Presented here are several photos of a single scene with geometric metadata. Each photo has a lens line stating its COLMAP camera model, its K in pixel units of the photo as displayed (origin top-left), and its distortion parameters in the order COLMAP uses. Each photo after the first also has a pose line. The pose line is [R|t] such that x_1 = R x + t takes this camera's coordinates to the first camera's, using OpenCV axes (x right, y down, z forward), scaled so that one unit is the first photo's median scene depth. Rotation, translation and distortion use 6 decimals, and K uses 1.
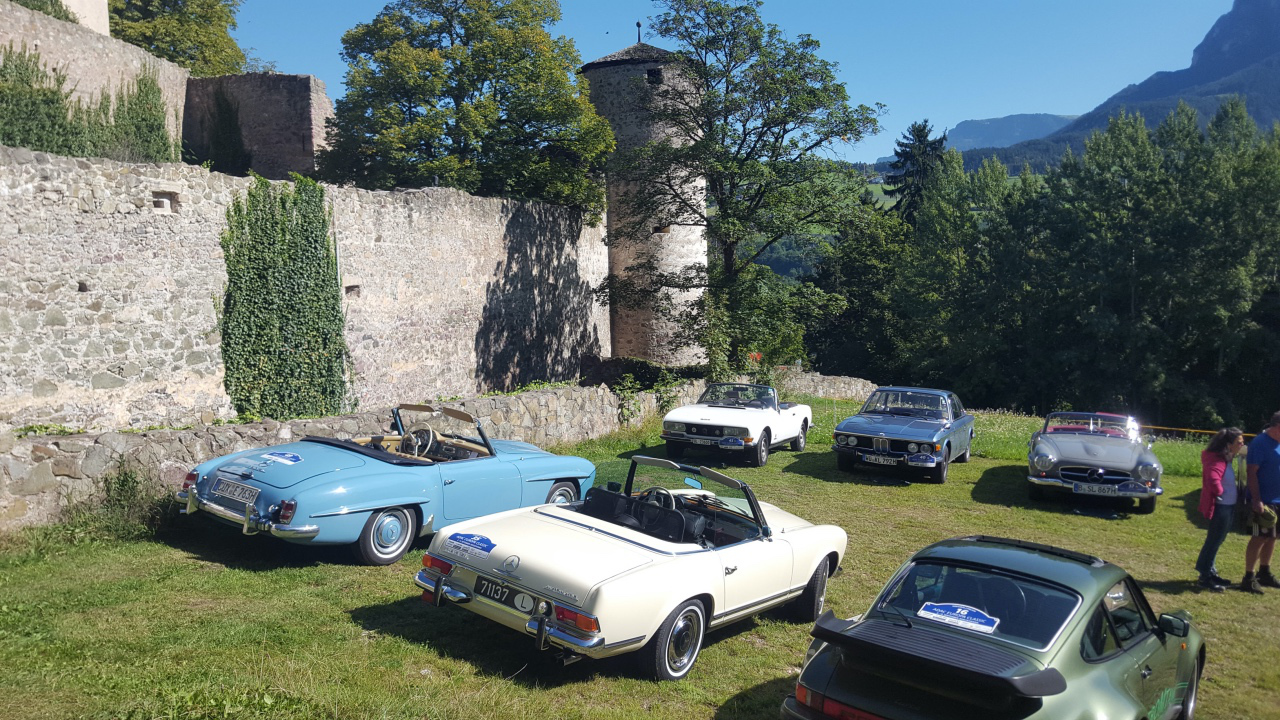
lens RADIAL K [[954.7, 0, 640.0], [0, 954.7, 360.0], [0, 0, 1]] dist [0.056728, -0.110029]
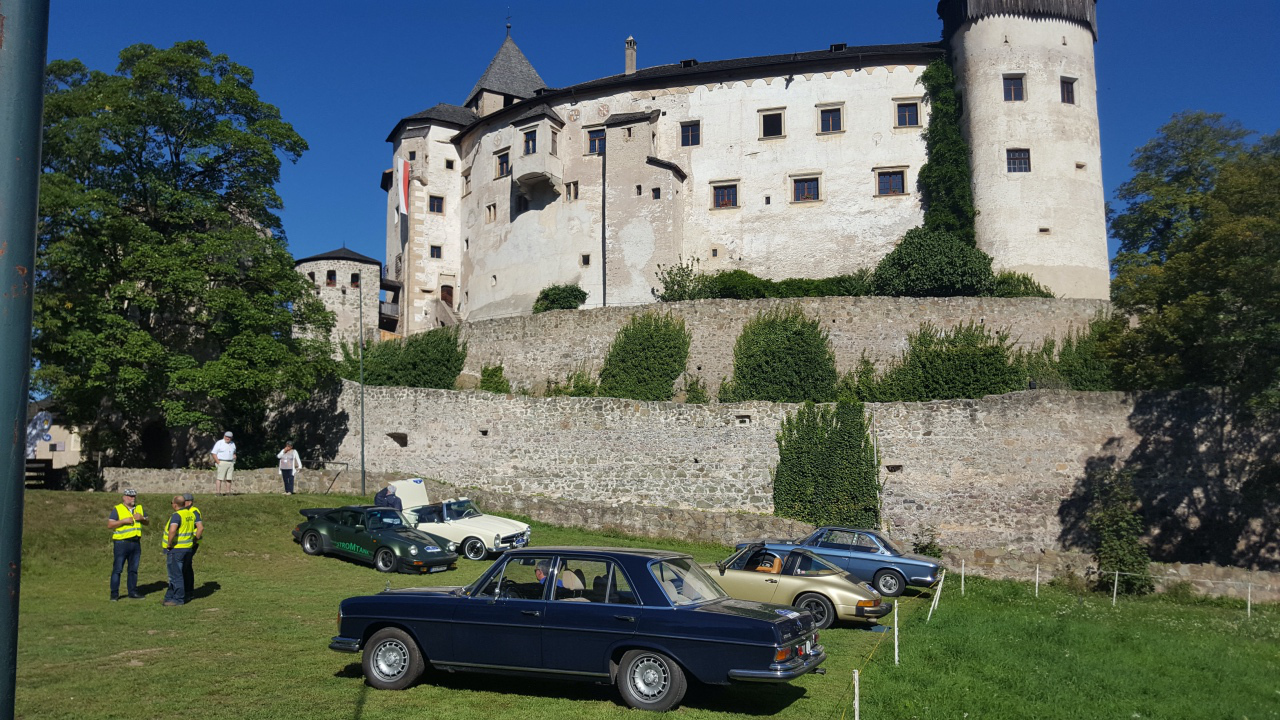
lens RADIAL K [[954.7, 0, 640.0], [0, 954.7, 360.0], [0, 0, 1]] dist [0.056728, -0.110029]
pose [[0.115182, -0.126008, -0.985320, 1.543500], [-0.108194, 0.984429, -0.138541, 0.014513], [0.987435, 0.122563, 0.099755, 0.587949]]
